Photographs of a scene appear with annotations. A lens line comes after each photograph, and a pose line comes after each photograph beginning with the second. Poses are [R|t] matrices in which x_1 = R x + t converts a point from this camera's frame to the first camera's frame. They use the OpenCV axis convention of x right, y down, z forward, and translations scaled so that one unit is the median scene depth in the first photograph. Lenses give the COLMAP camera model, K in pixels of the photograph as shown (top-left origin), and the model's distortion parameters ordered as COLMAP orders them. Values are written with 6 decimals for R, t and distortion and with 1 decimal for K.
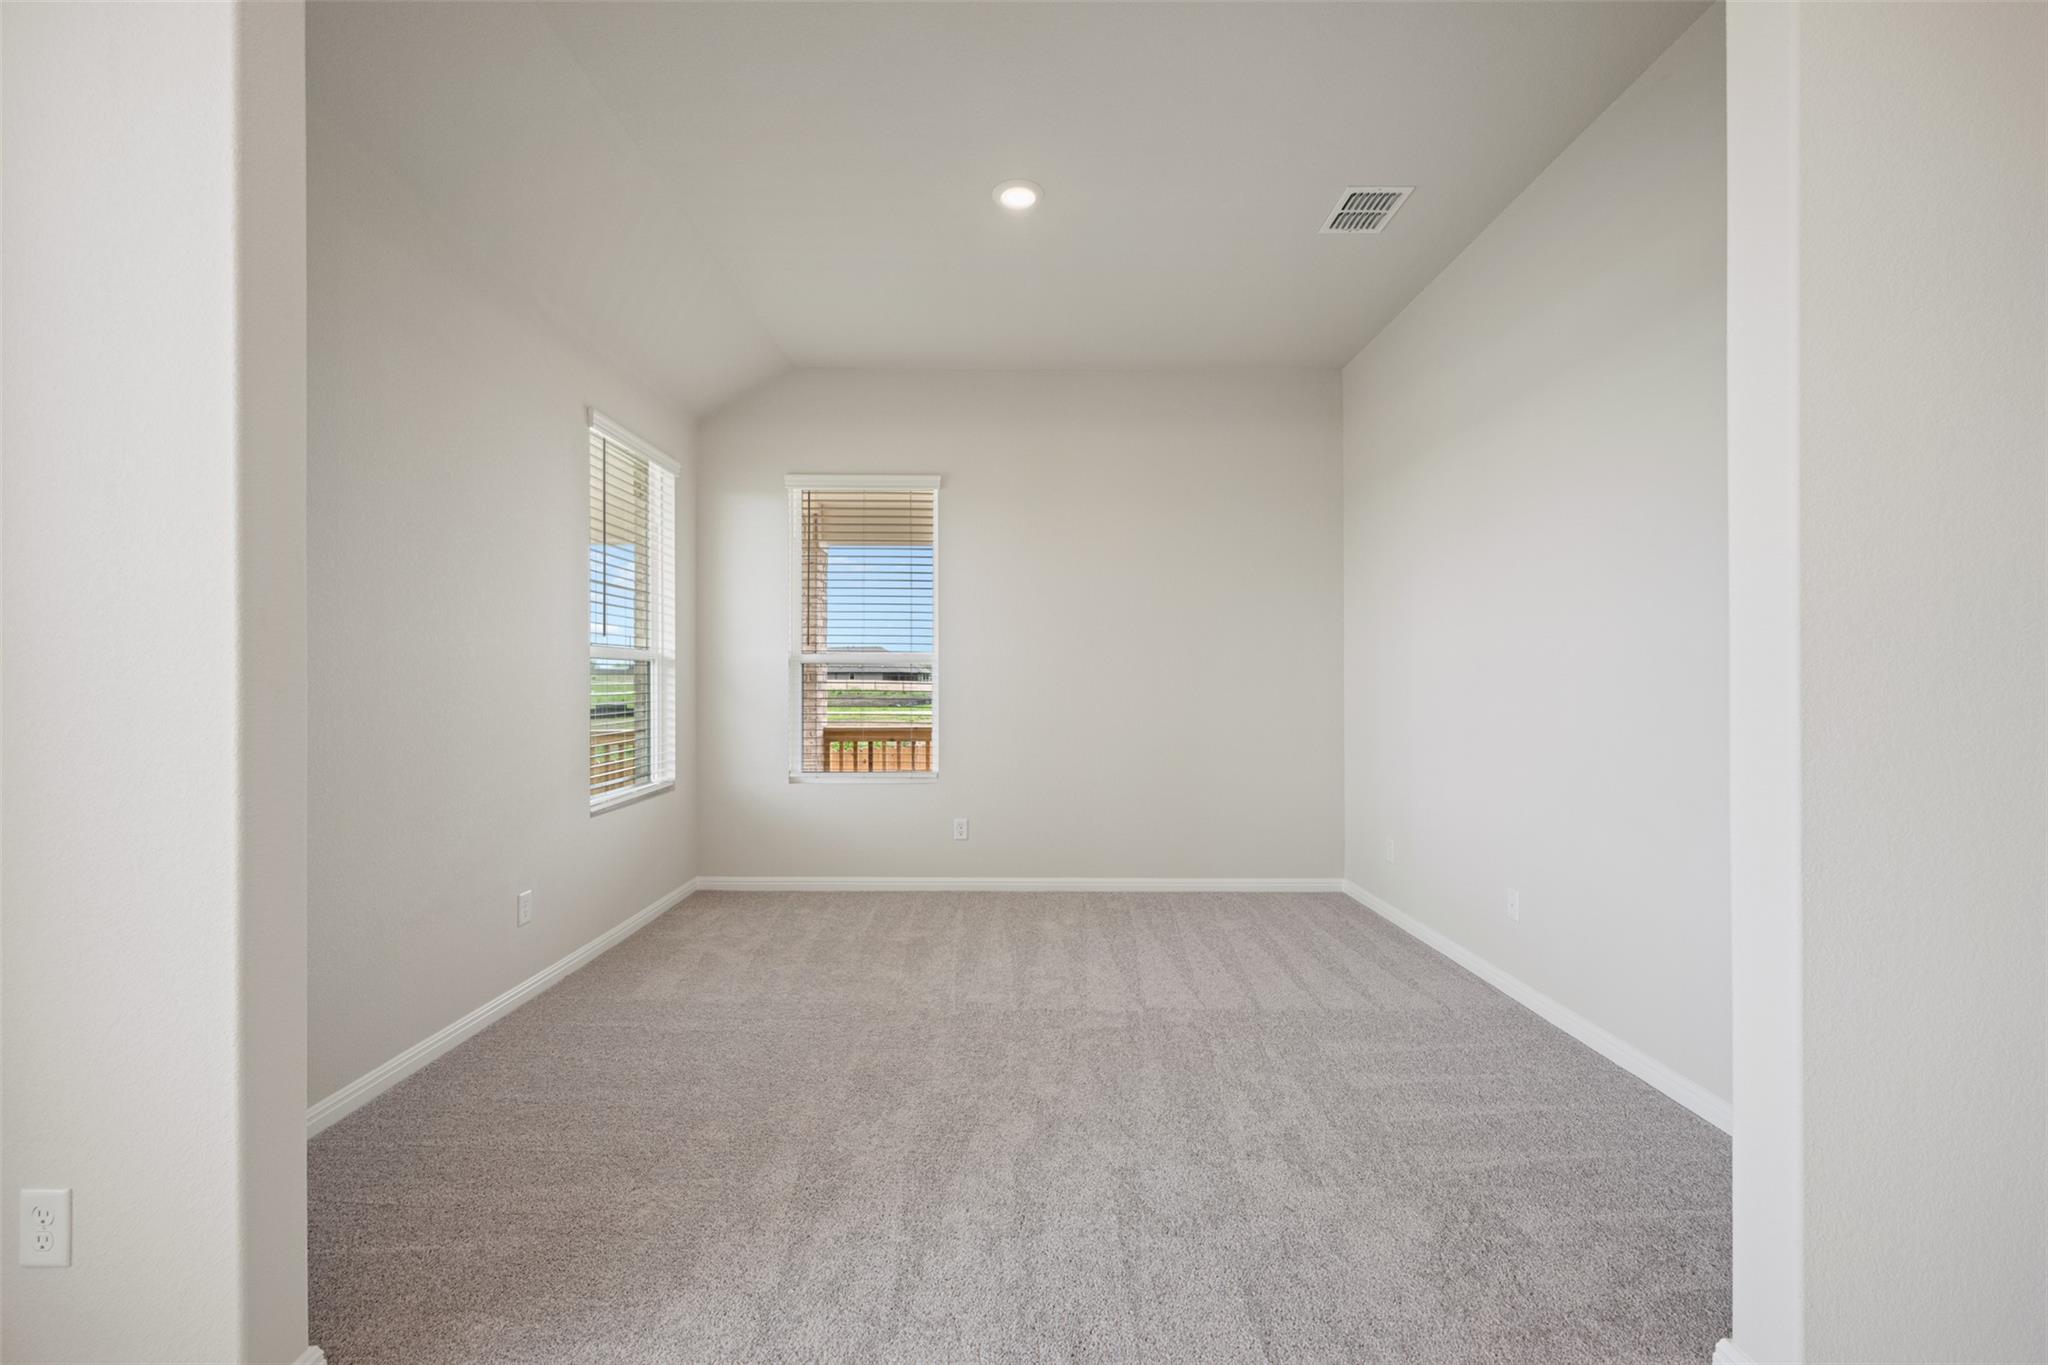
lens RADIAL K [[812.9, 0, 1017.1], [0, 812.9, 682.1], [0, 0, 1]] dist [-0.000823, -0.000110]
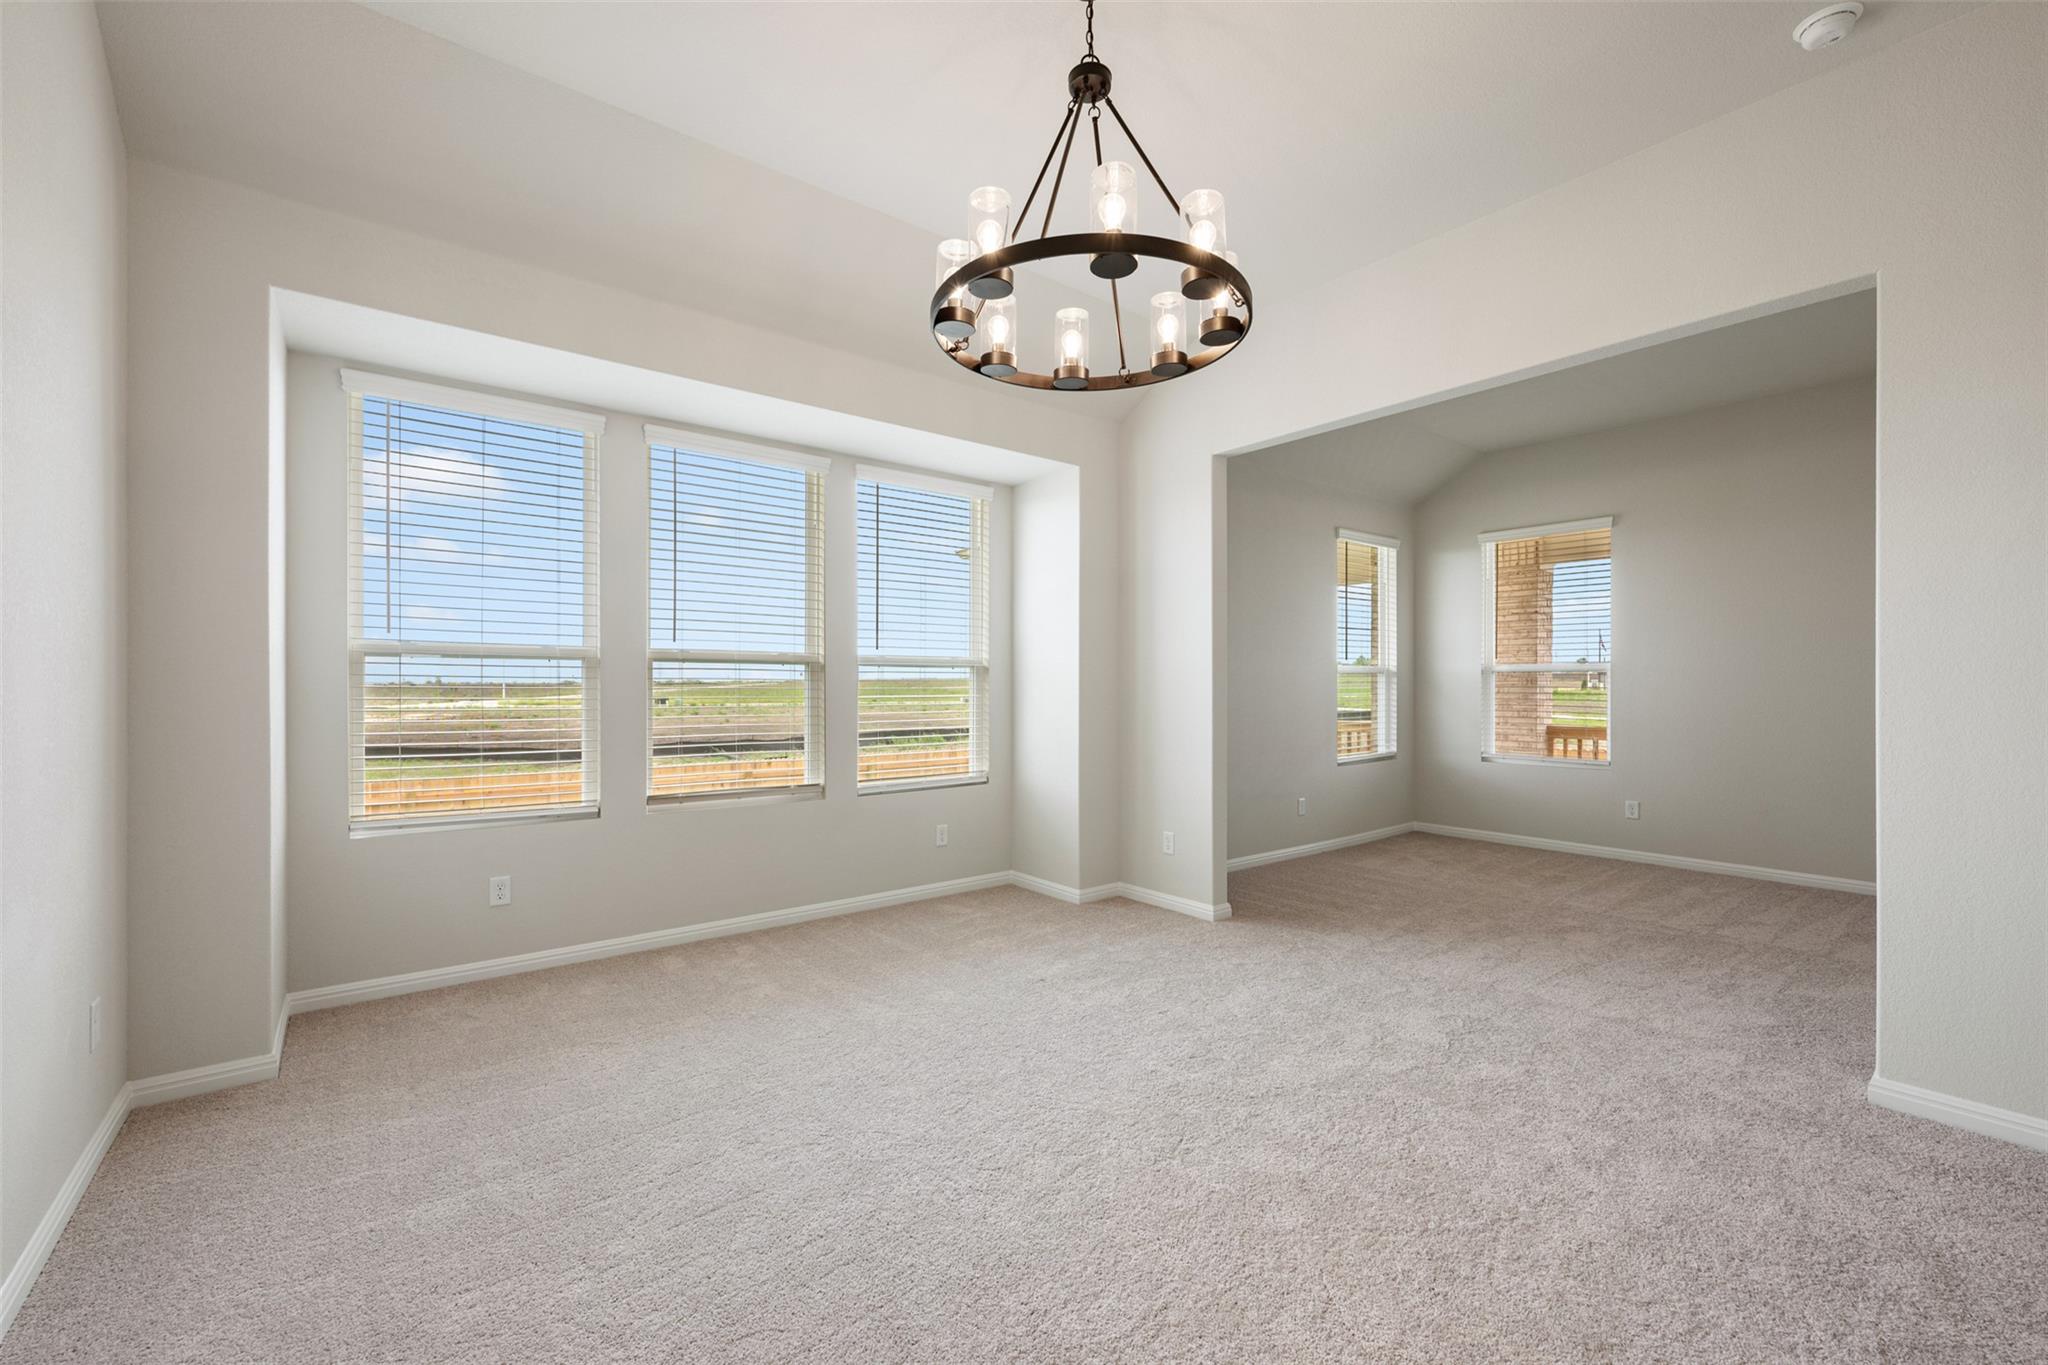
lens RADIAL K [[832.3, 0, 1023.7], [0, 832.3, 688.9], [0, 0, 1]] dist [0.000177, -0.000005]
pose [[0.622809, 0.003521, -0.782366, 0.356996], [0.002638, 0.999975, 0.006601, -0.008479], [0.782369, -0.006175, 0.622784, -0.500829]]
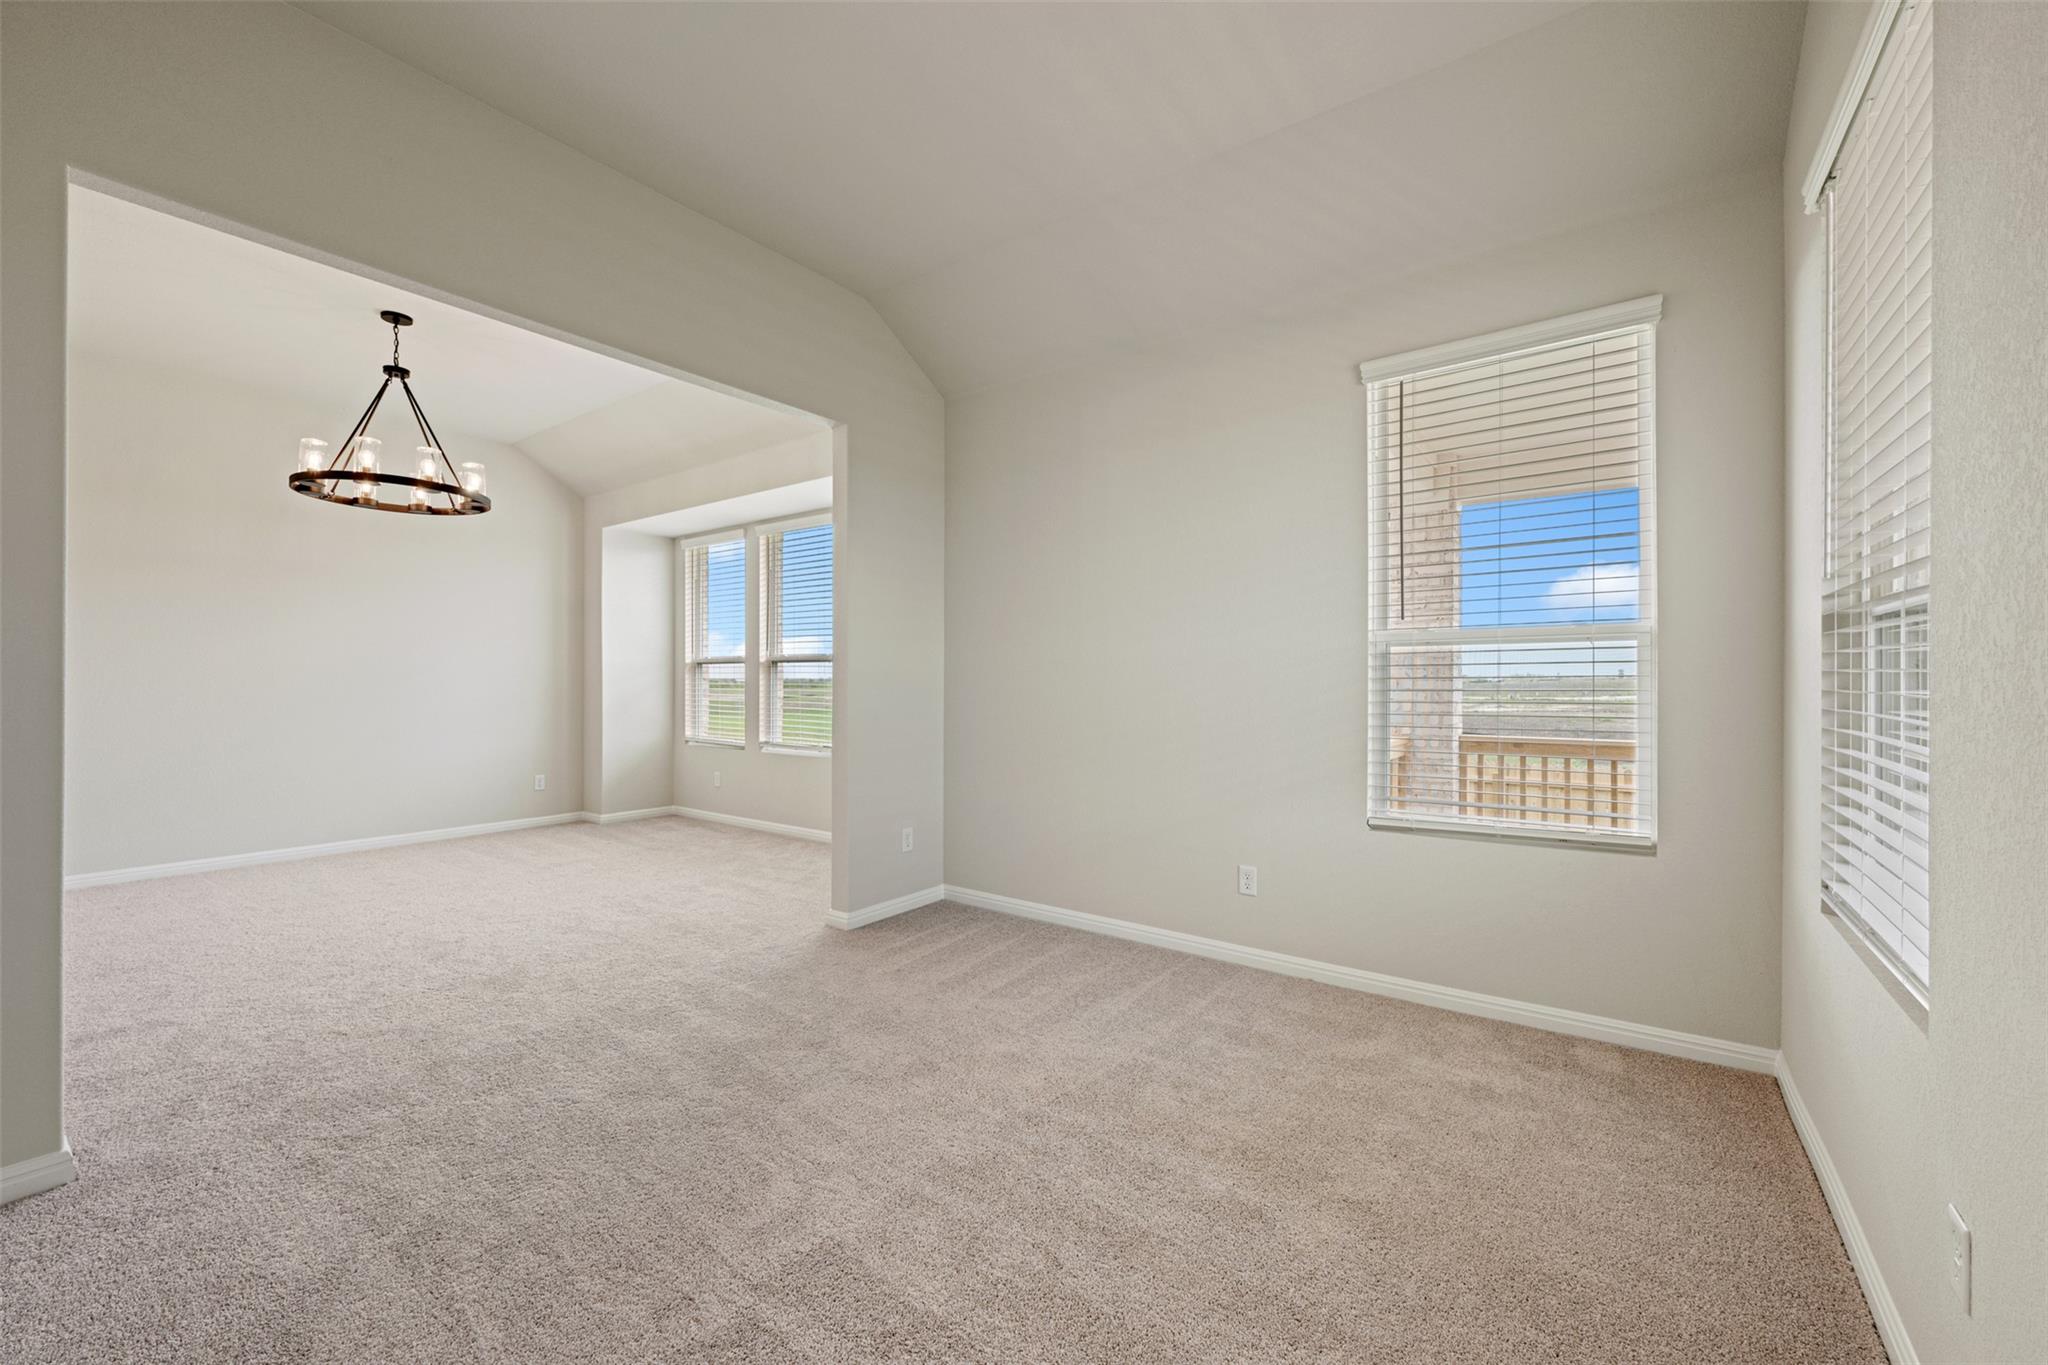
lens RADIAL K [[812.9, 0, 1017.1], [0, 812.9, 682.1], [0, 0, 1]] dist [-0.000823, -0.000110]
pose [[-0.597637, 0.003312, -0.801760, 0.327779], [0.005732, 0.999984, -0.000142, 0.005081], [0.801746, -0.004681, -0.597646, 0.995662]]
